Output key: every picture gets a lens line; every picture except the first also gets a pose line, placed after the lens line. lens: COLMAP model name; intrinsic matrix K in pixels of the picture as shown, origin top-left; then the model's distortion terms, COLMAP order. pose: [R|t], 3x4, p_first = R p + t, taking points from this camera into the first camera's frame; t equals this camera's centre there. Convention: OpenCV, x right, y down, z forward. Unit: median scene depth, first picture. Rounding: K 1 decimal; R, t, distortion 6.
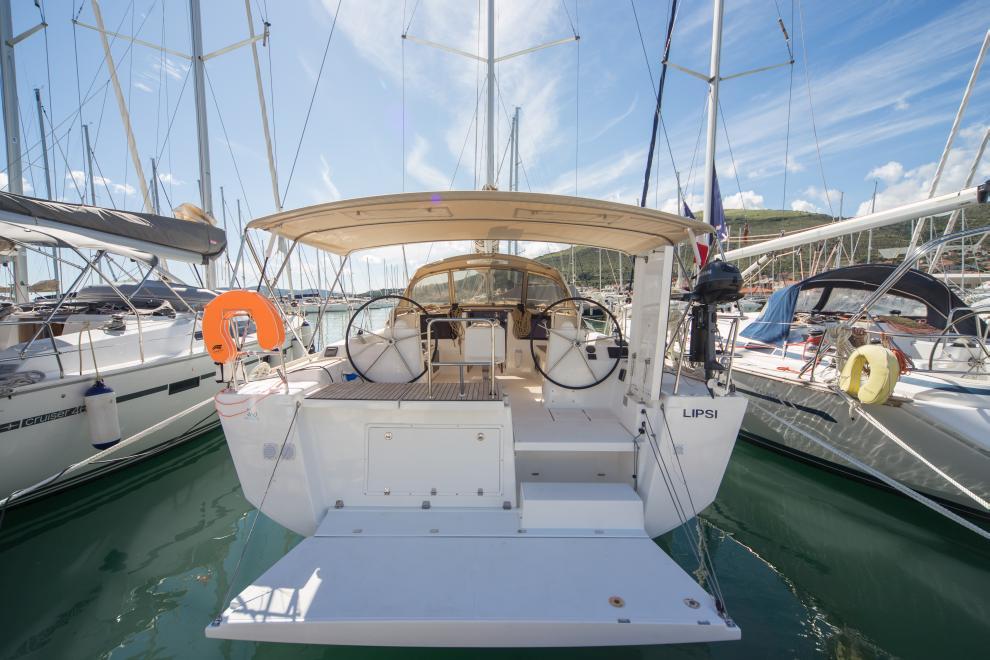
lens RADIAL K [[462.0, 0, 496.2], [0, 462.0, 327.9], [0, 0, 1]] dist [0.008121, 0.004157]
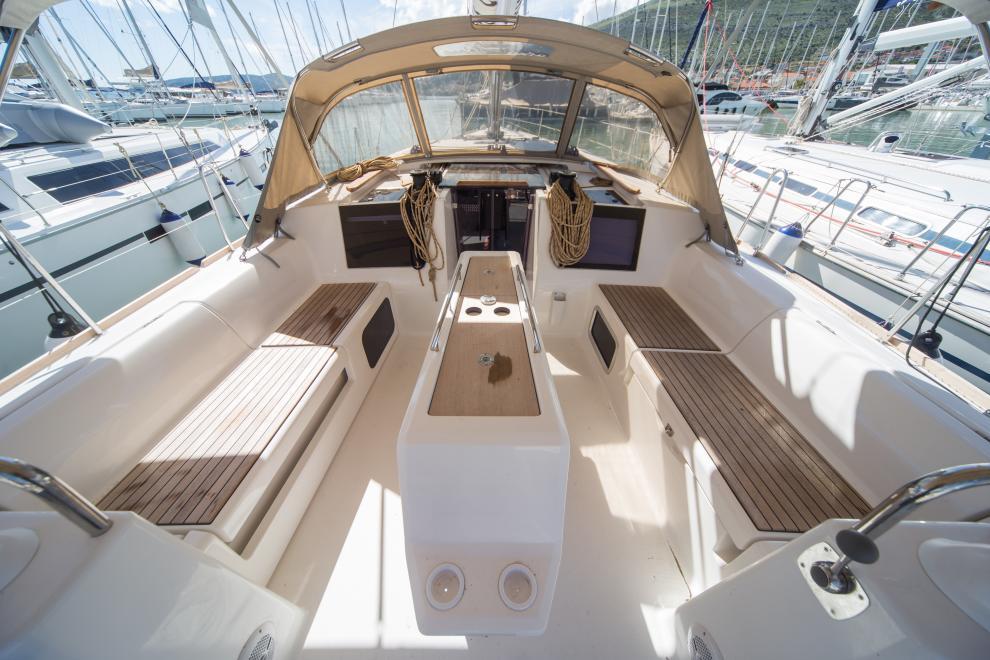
lens RADIAL K [[342.7, 0, 497.1], [0, 342.7, 332.1], [0, 0, 1]] dist [0.016541, 0.001083]
pose [[0.999985, 0.005367, 0.000771, -0.016585], [-0.004982, 0.853375, 0.521274, -0.115886], [0.002140, -0.521270, 0.853389, 0.790220]]
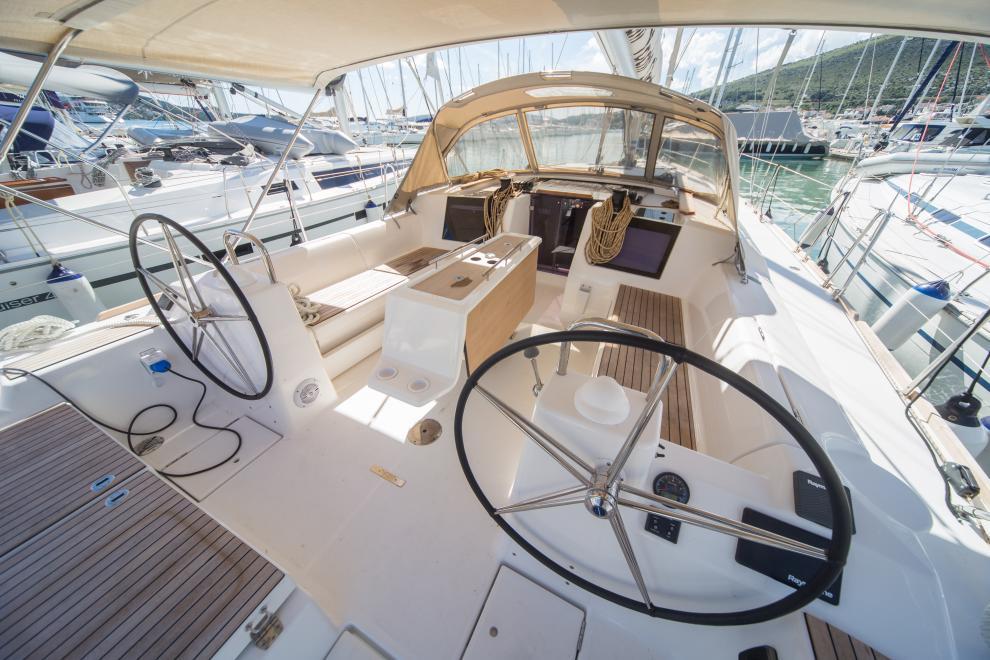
lens RADIAL K [[342.7, 0, 488.8], [0, 342.7, 340.8], [0, 0, 1]] dist [0.016541, 0.001083]
pose [[0.890903, 0.256594, -0.374770, 0.134682], [-0.045996, 0.871859, 0.487593, -0.106272], [0.451859, -0.417160, 0.788543, 0.684904]]
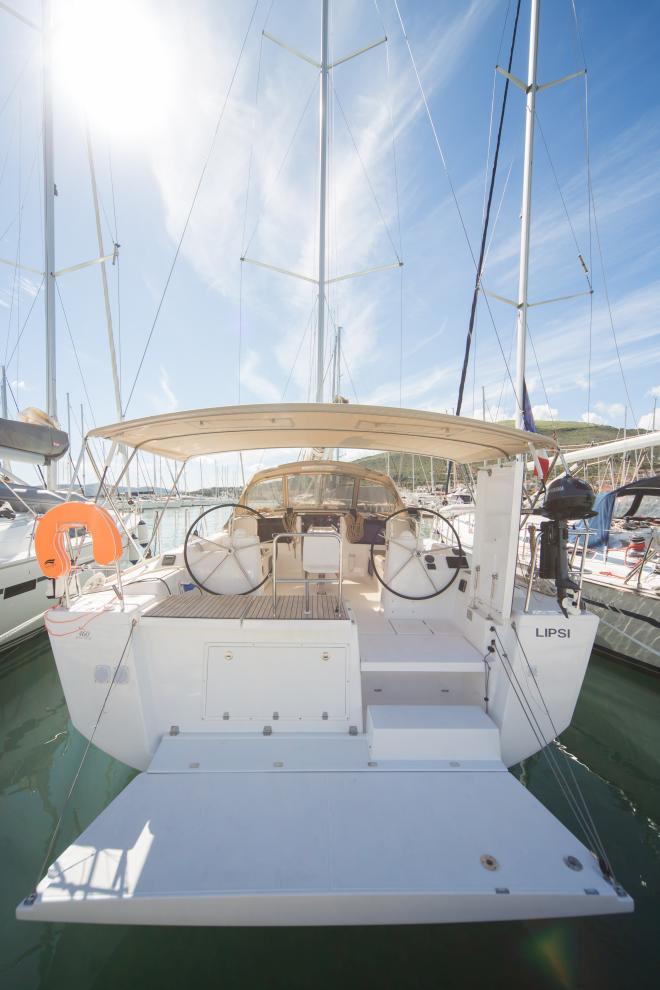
lens RADIAL K [[422.3, 0, 328.5], [0, 422.3, 496.4], [0, 0, 1]] dist [0.008084, 0.001273]
pose [[0.999616, 0.010005, 0.025833, -0.033256], [-0.008356, 0.997968, -0.063164, -0.023886], [-0.026413, 0.062924, 0.997669, 0.066343]]
